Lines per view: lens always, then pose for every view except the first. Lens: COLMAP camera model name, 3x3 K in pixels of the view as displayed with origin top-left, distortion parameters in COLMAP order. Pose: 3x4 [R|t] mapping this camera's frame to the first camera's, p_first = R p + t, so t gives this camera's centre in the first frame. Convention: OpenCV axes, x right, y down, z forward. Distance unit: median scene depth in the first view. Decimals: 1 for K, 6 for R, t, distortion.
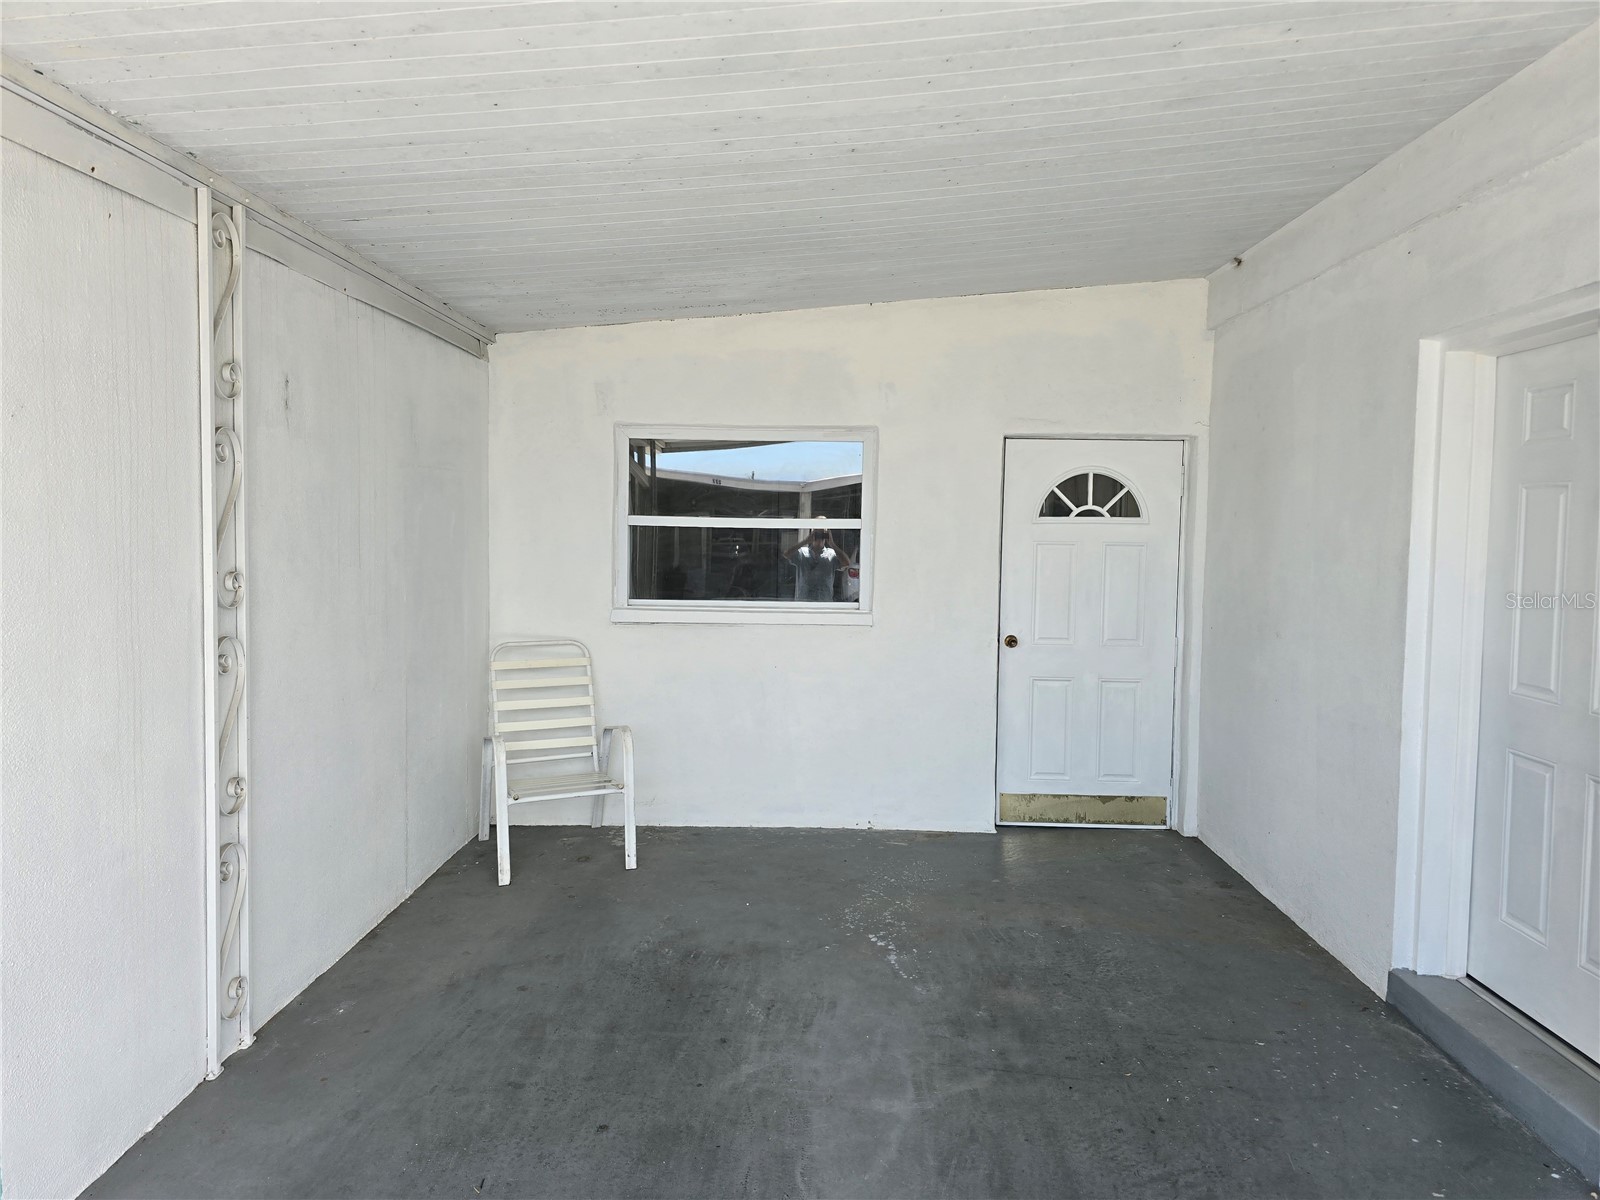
lens RADIAL K [[1091.8, 0, 780.9], [0, 1091.8, 580.8], [0, 0, 1]] dist [0.067572, -0.063042]
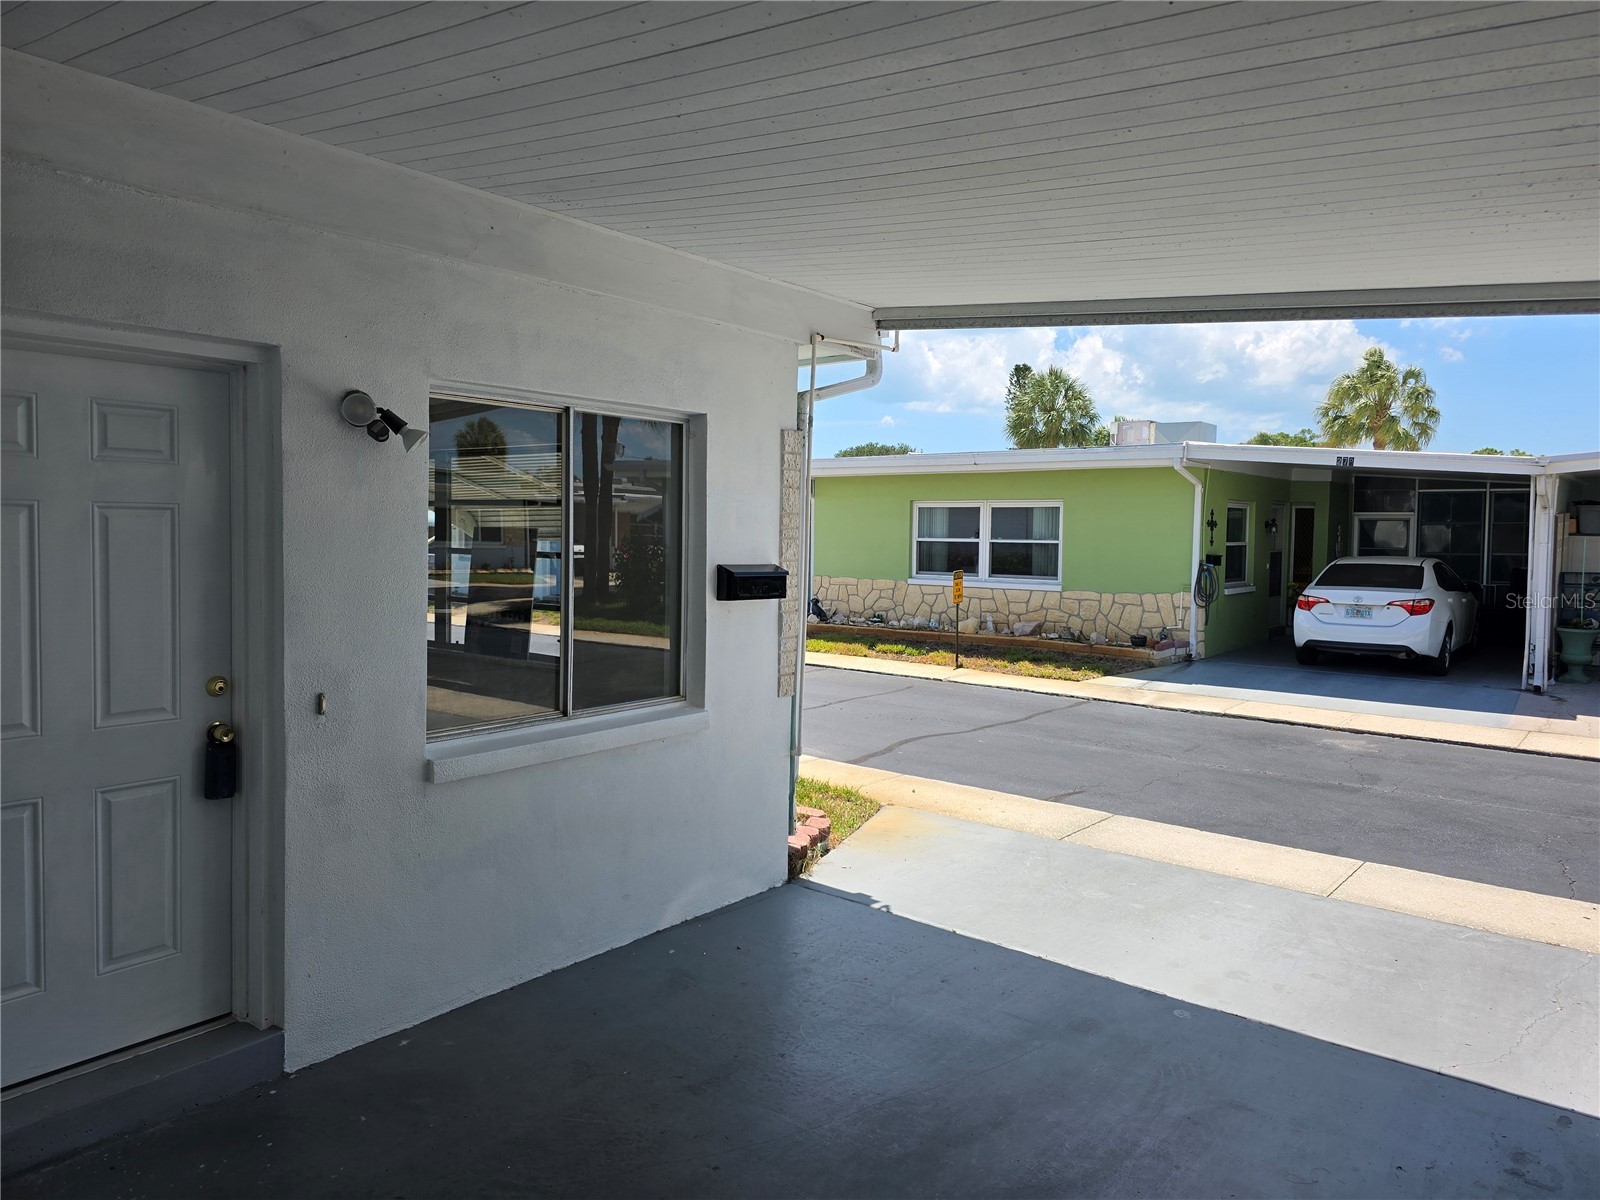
lens RADIAL K [[1091.8, 0, 780.9], [0, 1091.8, 580.8], [0, 0, 1]] dist [0.067572, -0.063042]
pose [[-0.821433, -0.044937, 0.568532, -0.226918], [0.009251, 0.995710, 0.092067, -0.065165], [-0.570230, 0.080886, -0.817493, 0.888775]]
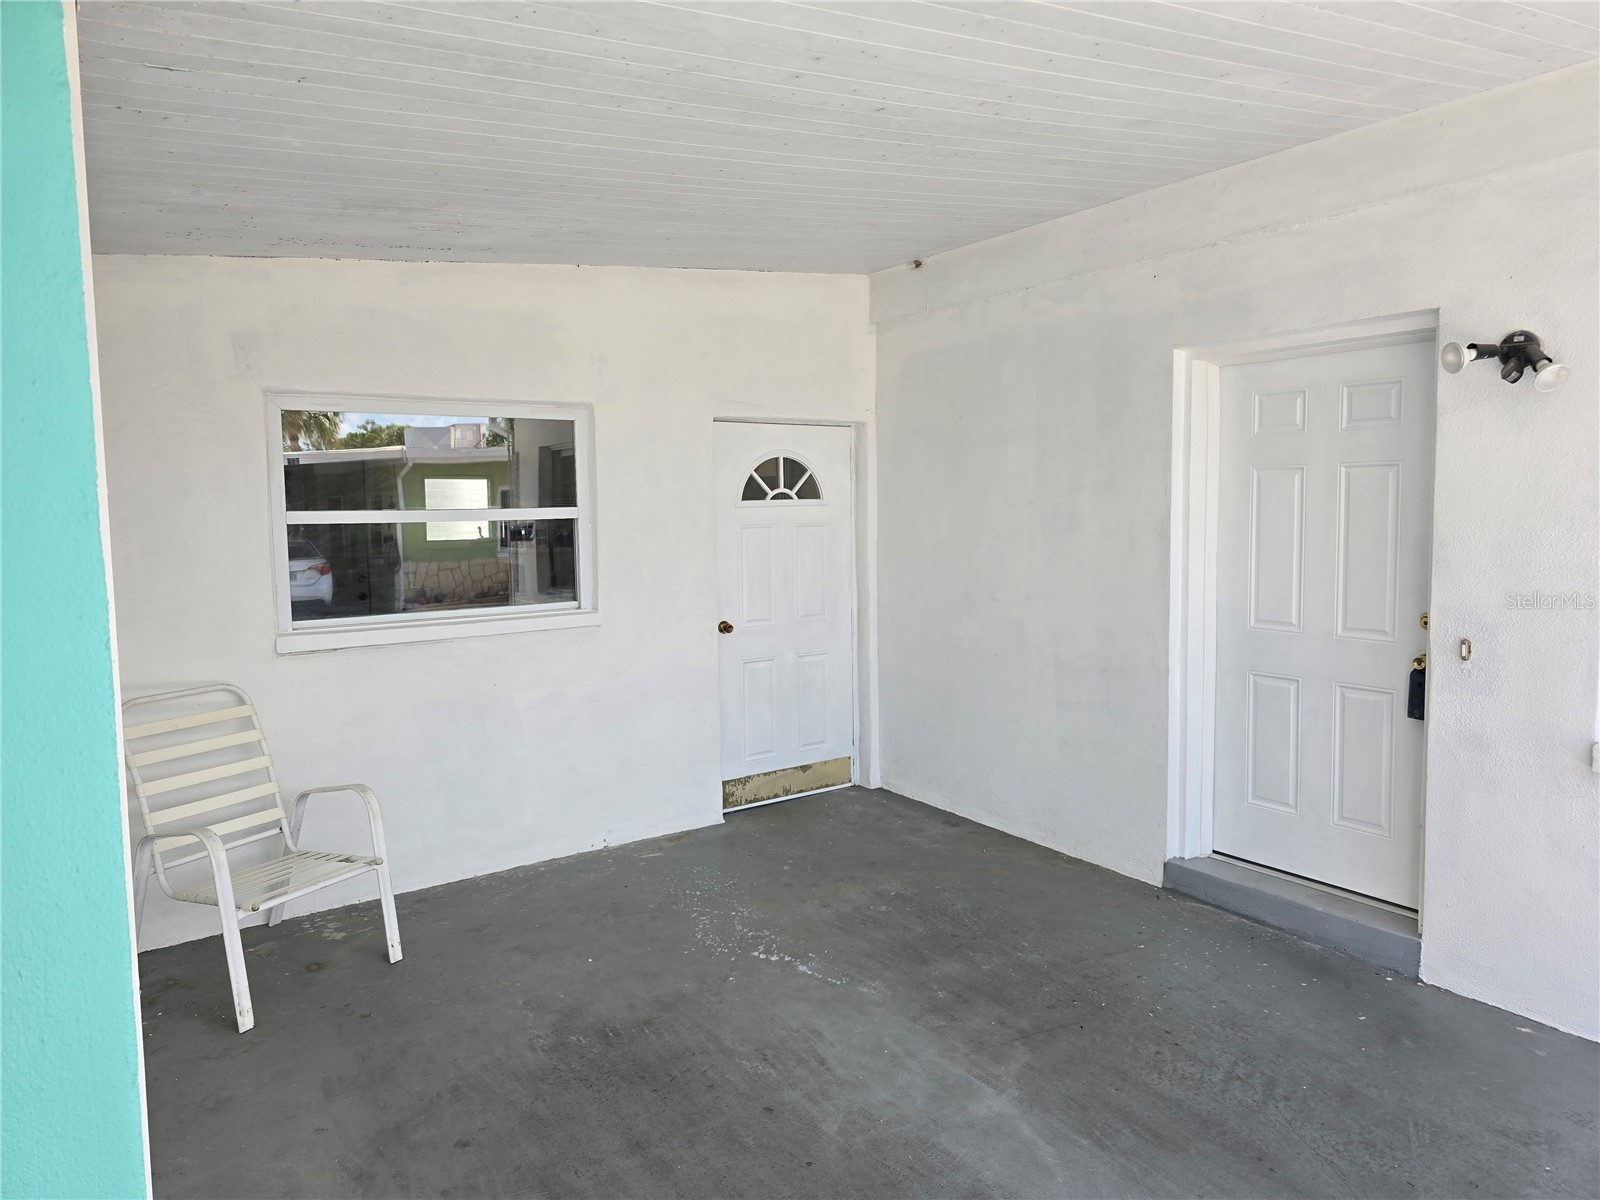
lens RADIAL K [[1095.2, 0, 793.3], [0, 1095.2, 591.7], [0, 0, 1]] dist [0.068439, -0.071445]
pose [[0.798044, -0.077102, 0.597647, -0.364393], [0.057749, 0.997001, 0.051510, -0.027033], [-0.599826, -0.006594, 0.800103, 0.193267]]
